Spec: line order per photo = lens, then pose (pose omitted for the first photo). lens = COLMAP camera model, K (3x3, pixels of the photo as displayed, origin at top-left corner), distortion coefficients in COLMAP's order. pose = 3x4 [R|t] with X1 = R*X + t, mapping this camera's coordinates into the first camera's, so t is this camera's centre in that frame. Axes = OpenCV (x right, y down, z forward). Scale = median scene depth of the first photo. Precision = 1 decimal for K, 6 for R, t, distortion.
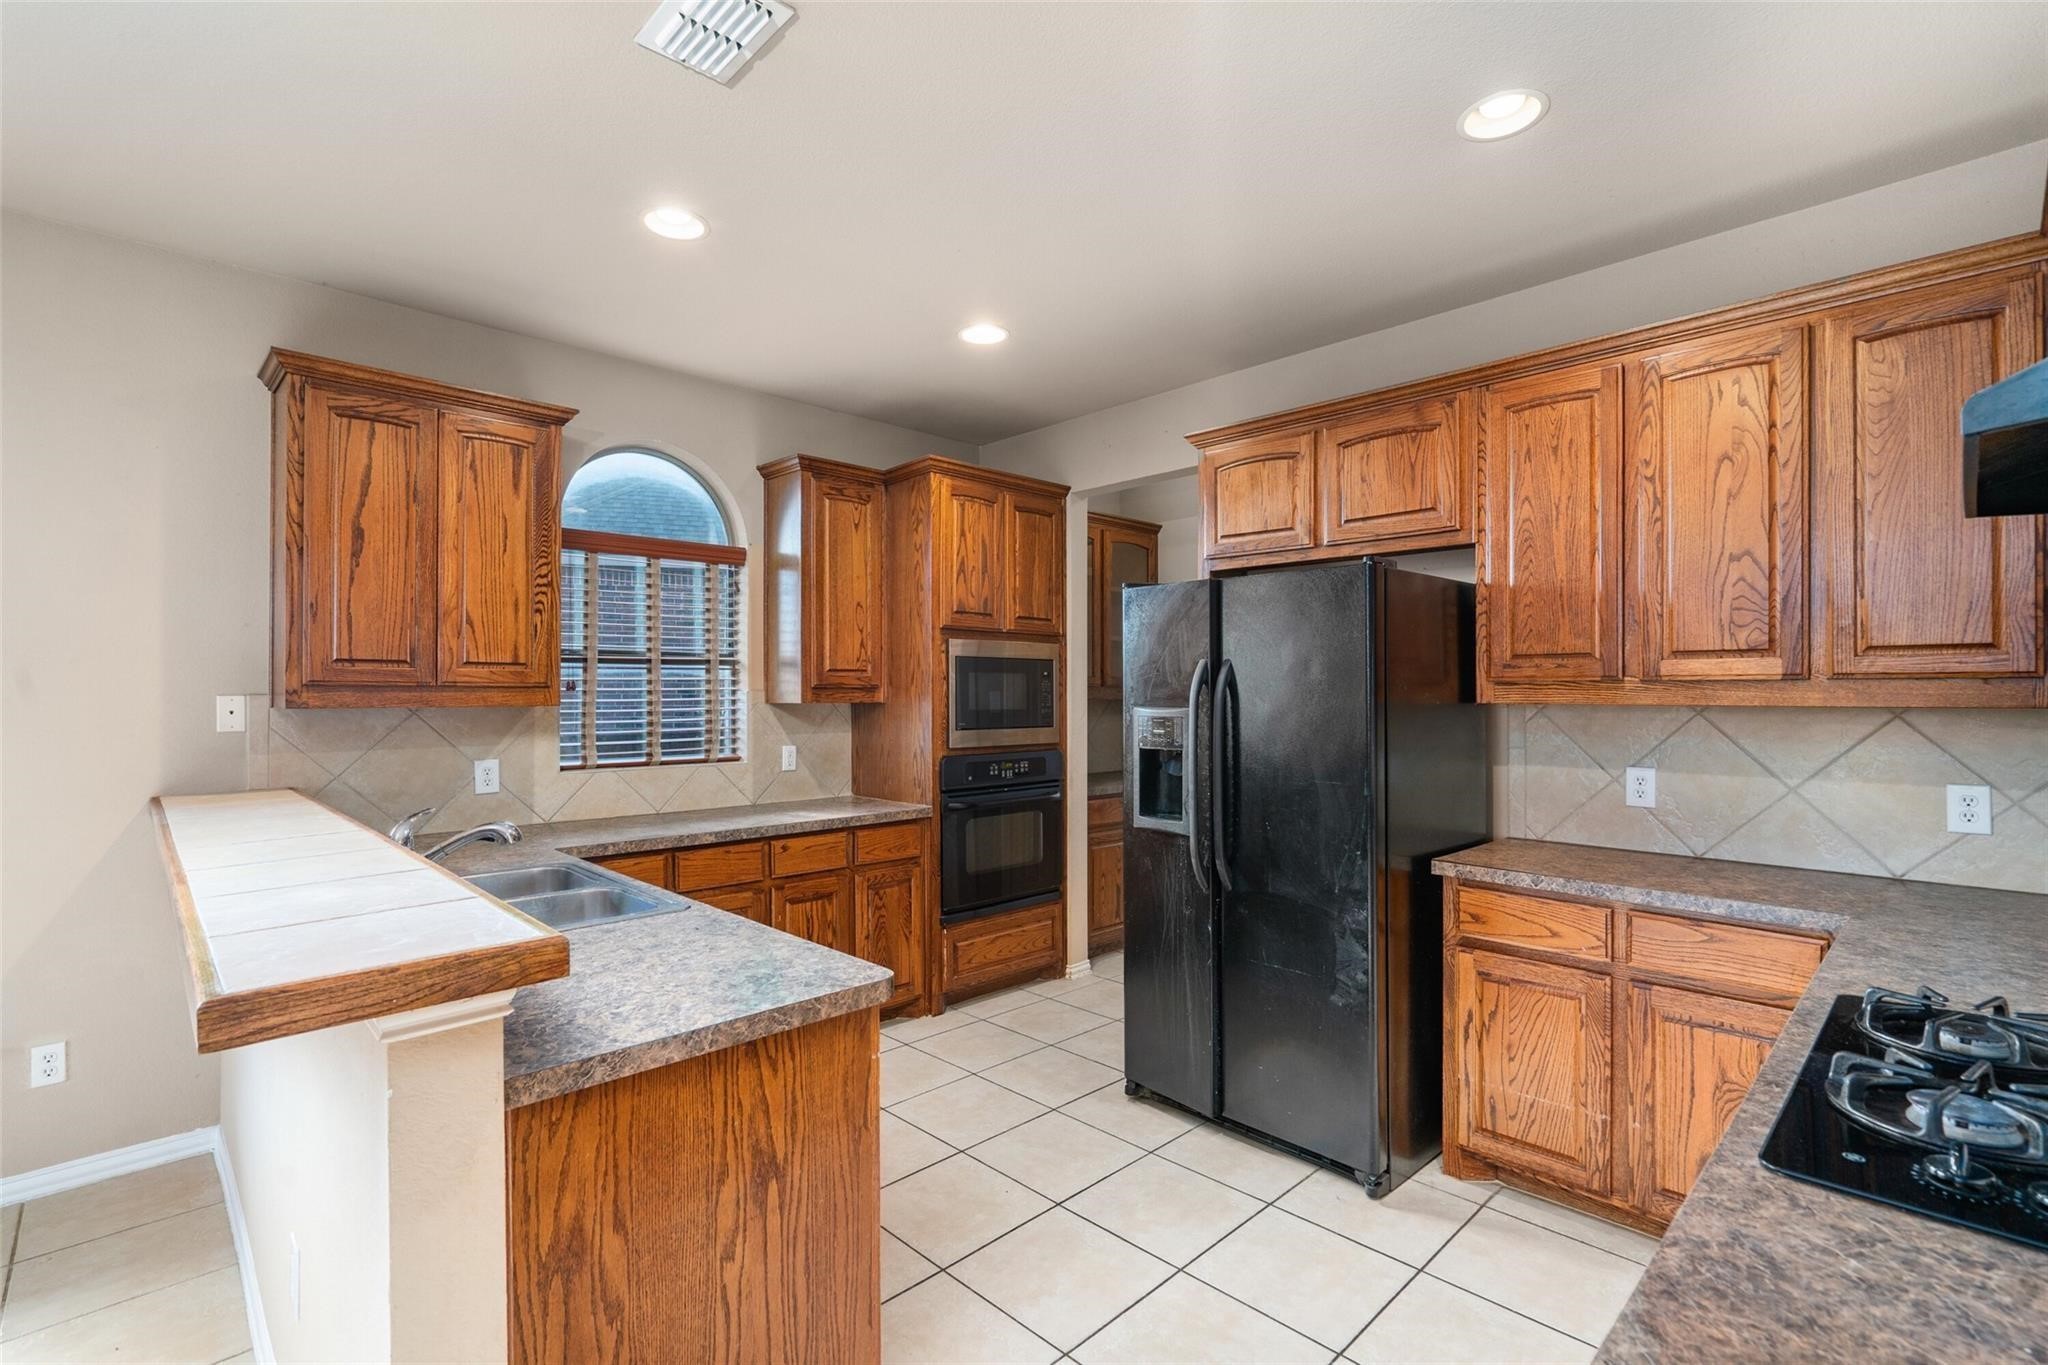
lens RADIAL K [[945.3, 0, 1028.7], [0, 945.3, 688.0], [0, 0, 1]] dist [-0.002110, 0.000151]
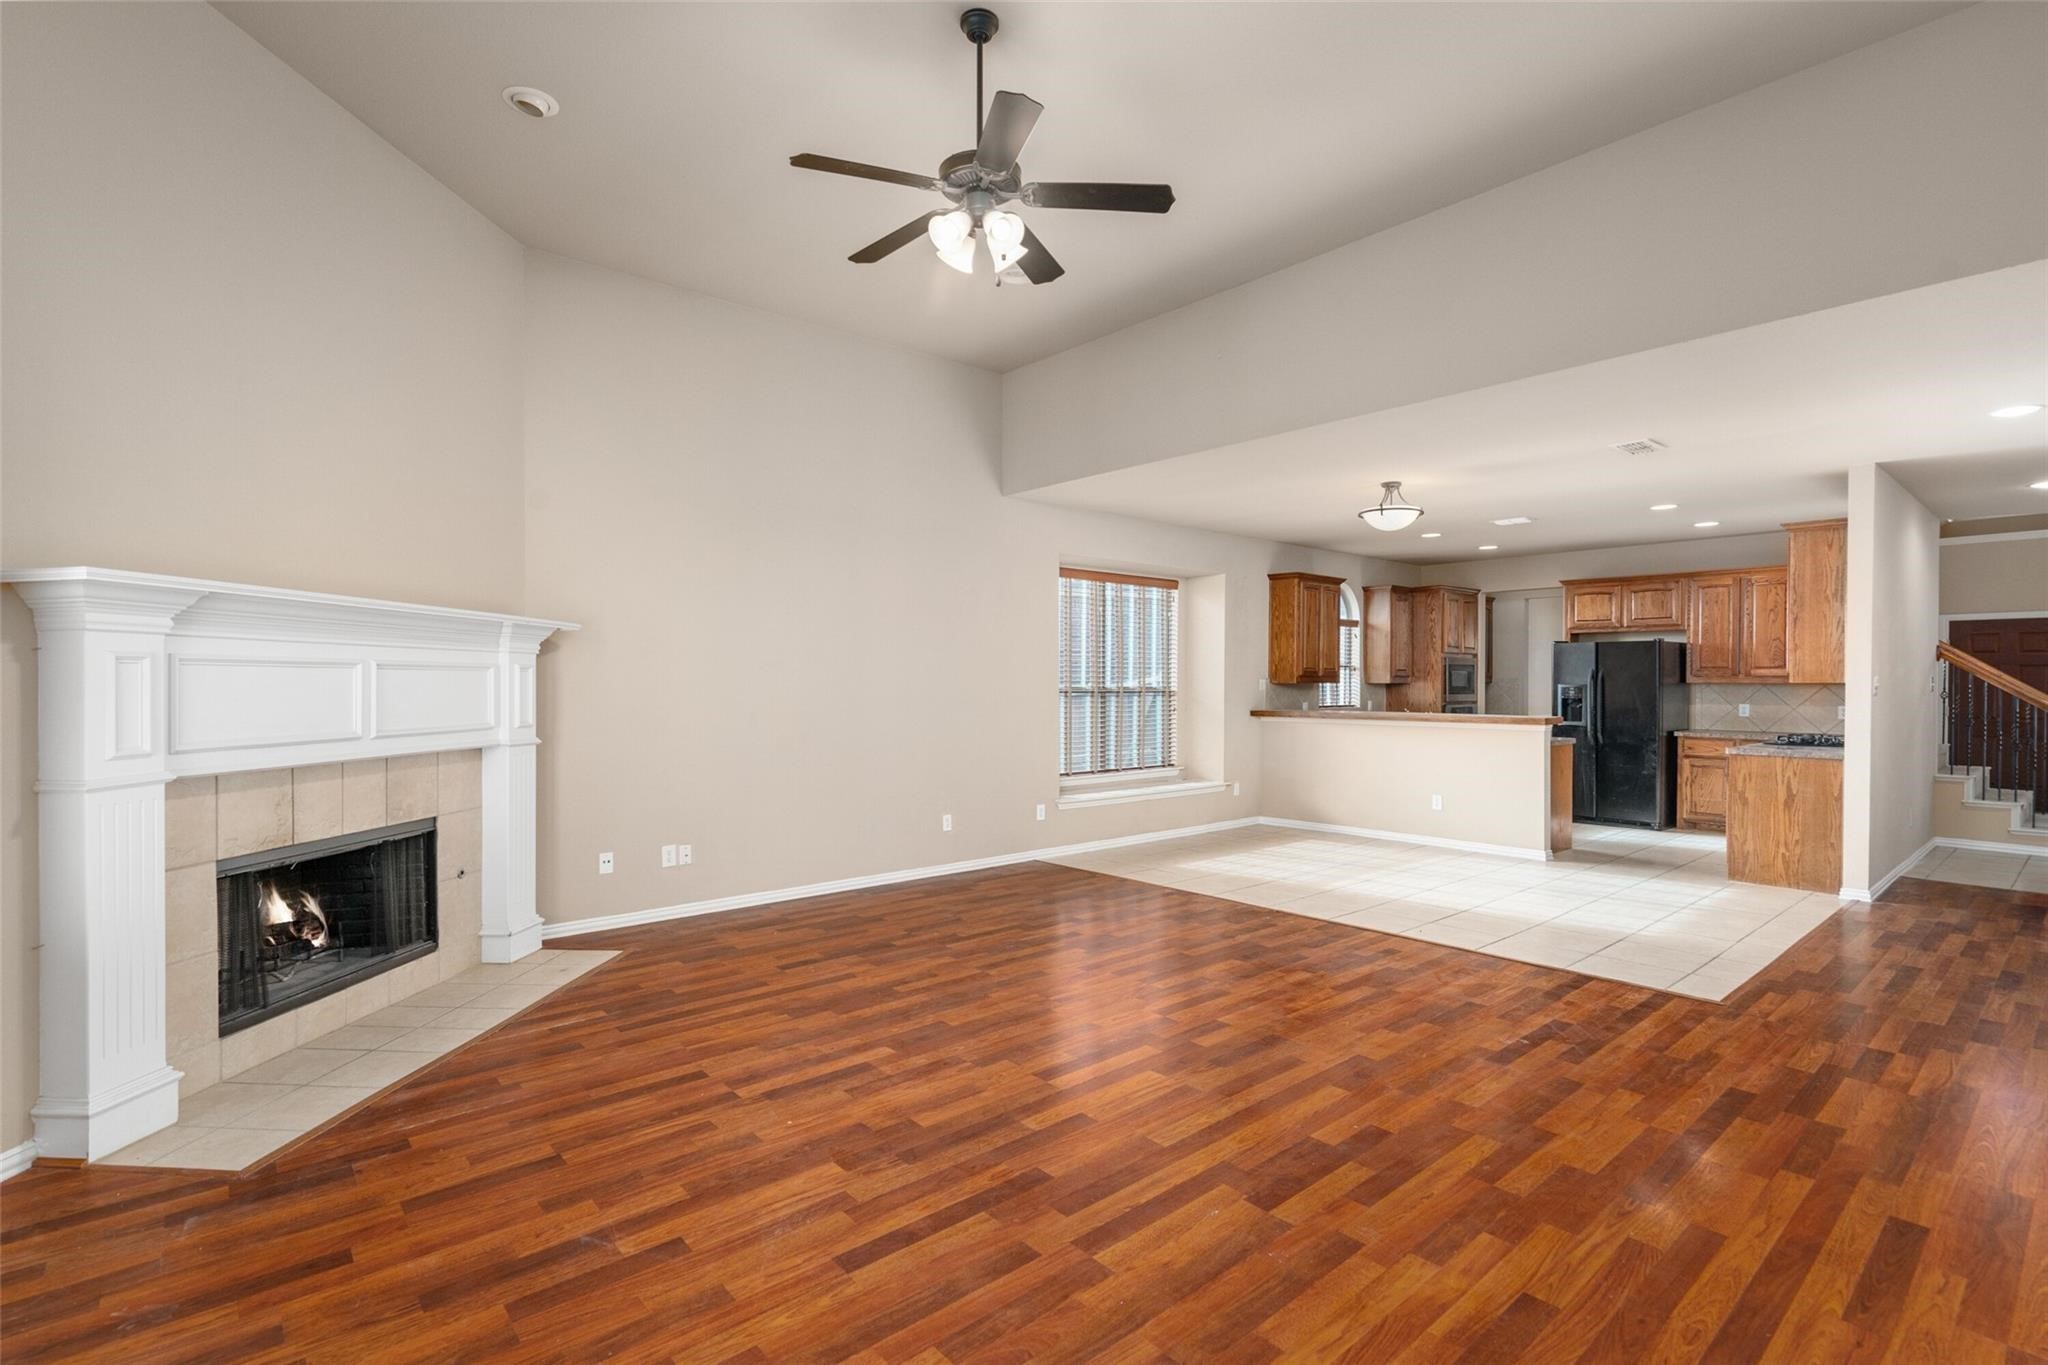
lens RADIAL K [[924.0, 0, 1024.7], [0, 924.0, 692.0], [0, 0, 1]] dist [-0.000539, -0.000294]
pose [[0.996295, 0.003320, -0.085939, -1.390149], [-0.002051, 0.999888, 0.014852, 0.005818], [0.085979, -0.014620, 0.996190, -2.139293]]
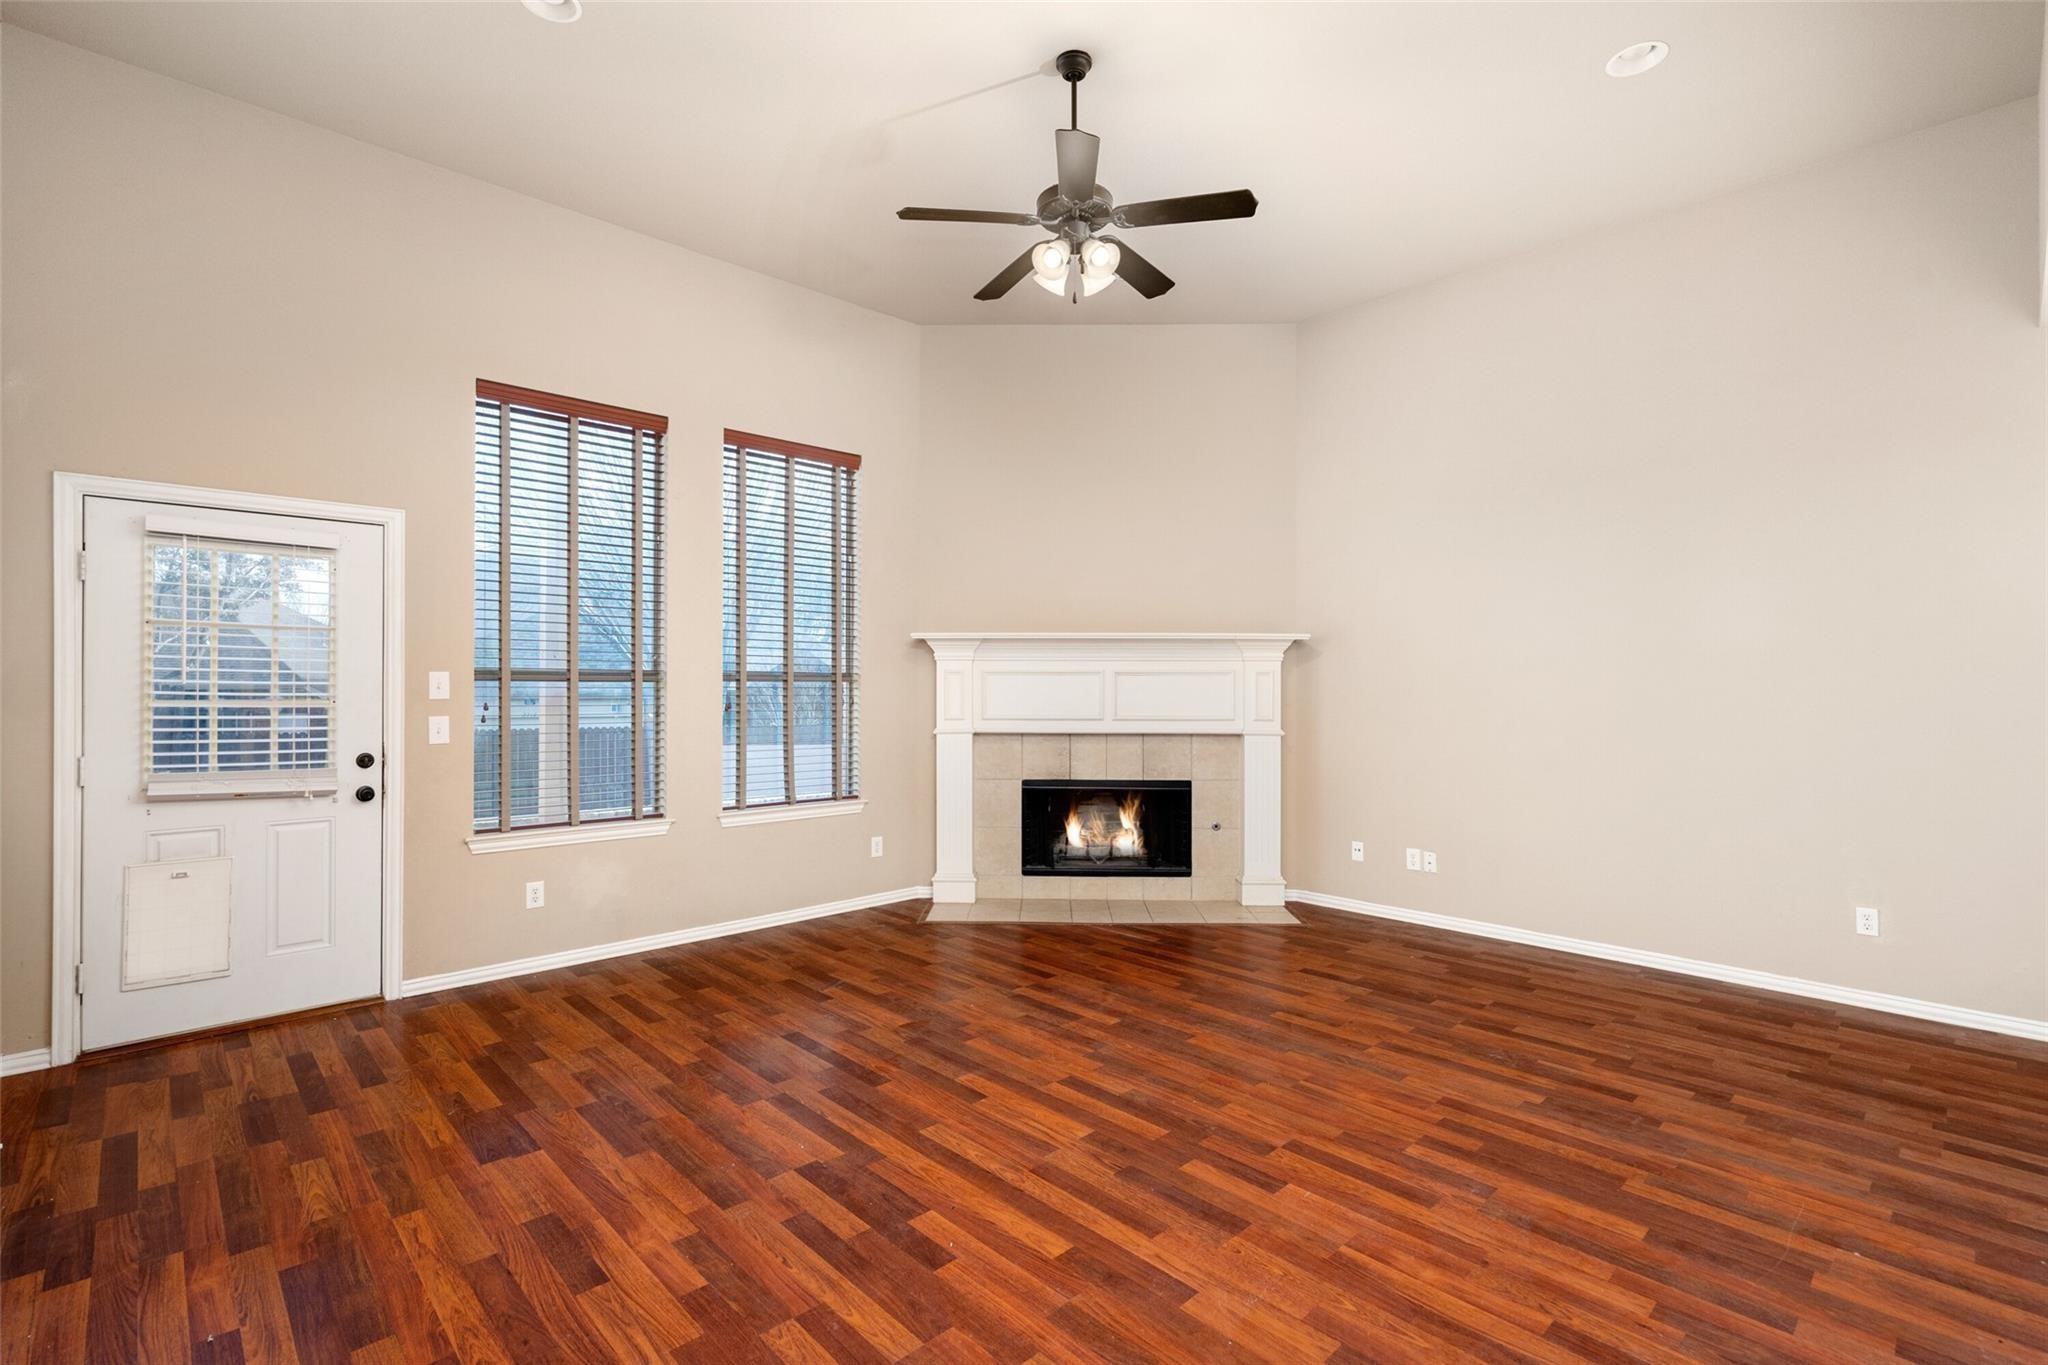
lens RADIAL K [[941.2, 0, 1024.0], [0, 941.2, 682.5], [0, 0, 1]] dist [-0.000715, 0.000340]
pose [[-0.023231, 0.000618, -0.999730, -0.366611], [0.003734, 0.999993, 0.000531, 0.007723], [0.999723, -0.003721, -0.023233, -1.093081]]
